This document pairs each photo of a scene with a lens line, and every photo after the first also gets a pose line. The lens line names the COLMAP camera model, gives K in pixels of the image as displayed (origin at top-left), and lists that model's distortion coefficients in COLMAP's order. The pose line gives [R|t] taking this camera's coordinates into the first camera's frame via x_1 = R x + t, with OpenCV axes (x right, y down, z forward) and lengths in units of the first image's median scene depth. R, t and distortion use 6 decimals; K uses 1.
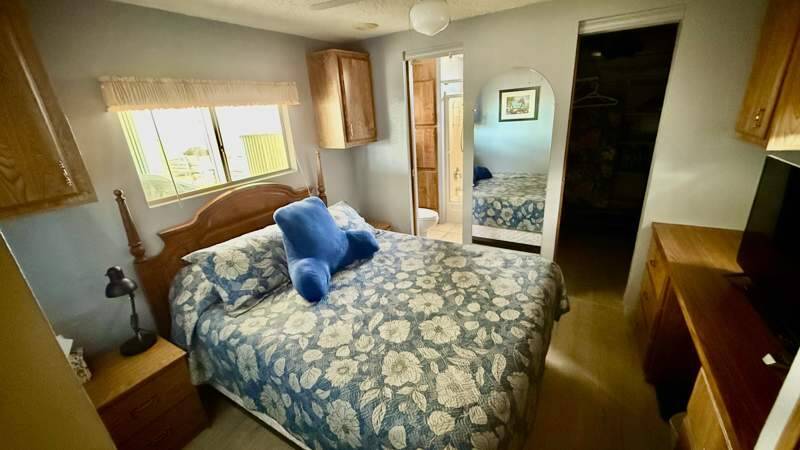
lens RADIAL K [[319.3, 0, 400.2], [0, 319.3, 224.0], [0, 0, 1]] dist [0.000680, -0.001140]
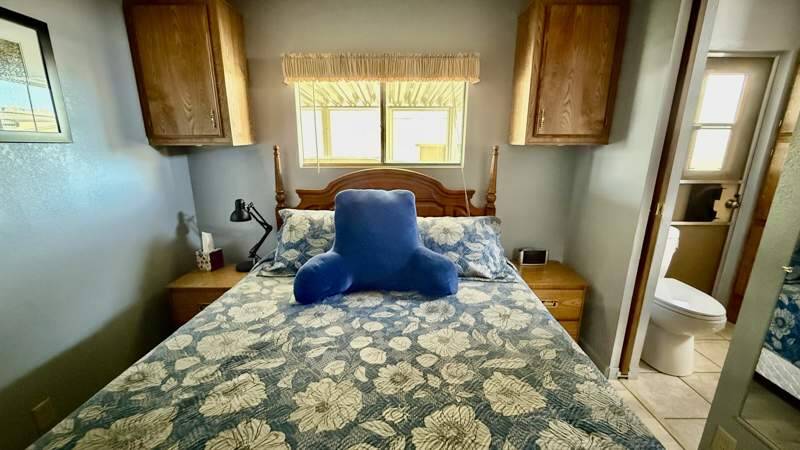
lens RADIAL K [[319.3, 0, 399.2], [0, 319.3, 223.4], [0, 0, 1]] dist [0.000680, -0.001140]
pose [[0.511088, 0.273747, -0.814771, 0.423772], [-0.324824, 0.939146, 0.111779, -0.104976], [0.795788, 0.207528, 0.568906, 0.654255]]
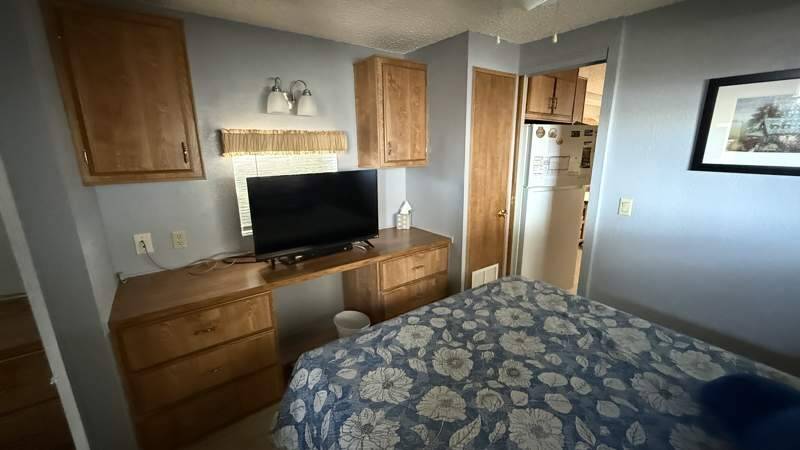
lens RADIAL K [[319.3, 0, 397.4], [0, 319.3, 224.7], [0, 0, 1]] dist [0.000680, -0.001140]
pose [[-0.918188, -0.019445, 0.395666, 0.049767], [0.198546, 0.841702, 0.502113, -0.430823], [-0.342797, 0.539593, -0.768980, 1.394772]]
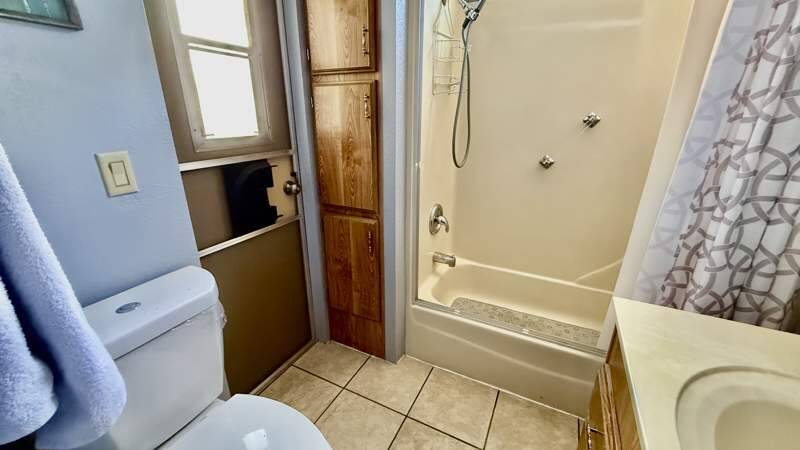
lens RADIAL K [[319.3, 0, 403.3], [0, 319.3, 227.5], [0, 0, 1]] dist [0.000680, -0.001140]
pose [[0.994976, 0.039078, 0.092168, 0.257199], [-0.038286, 0.999213, -0.010346, -0.366073], [-0.092500, 0.006765, 0.995690, 1.576312]]
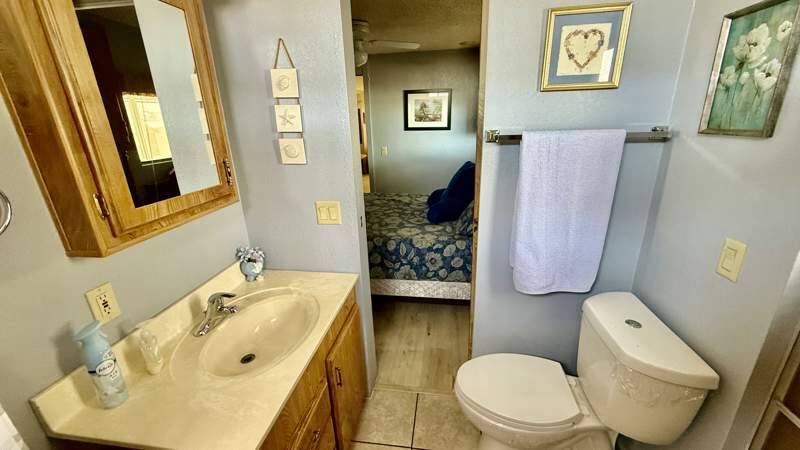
lens RADIAL K [[319.3, 0, 400.5], [0, 319.3, 225.9], [0, 0, 1]] dist [0.000680, -0.001140]
pose [[-0.921737, 0.208765, -0.326830, 0.494047], [-0.041343, 0.785049, 0.618052, -0.742177], [0.385605, 0.583194, -0.714978, 2.179617]]
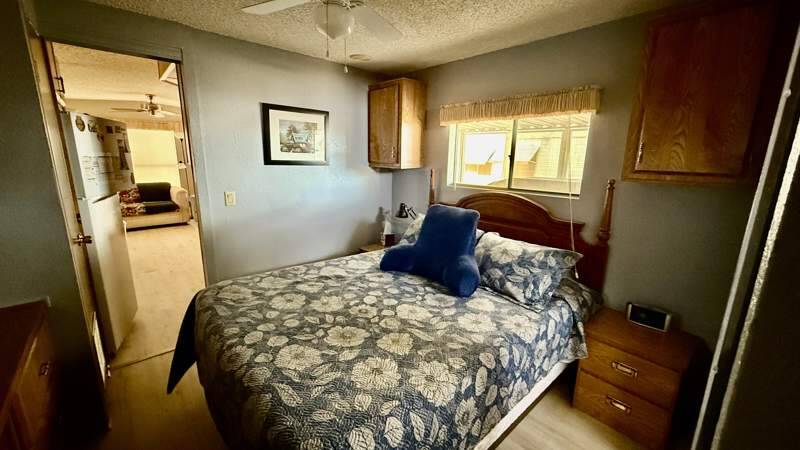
lens RADIAL K [[319.3, 0, 401.2], [0, 319.3, 225.4], [0, 0, 1]] dist [0.000680, -0.001140]
pose [[-0.292893, 0.262520, -0.919400, 0.782153], [-0.324071, 0.877398, 0.353766, -0.360136], [0.899551, 0.401567, -0.171908, 1.134175]]
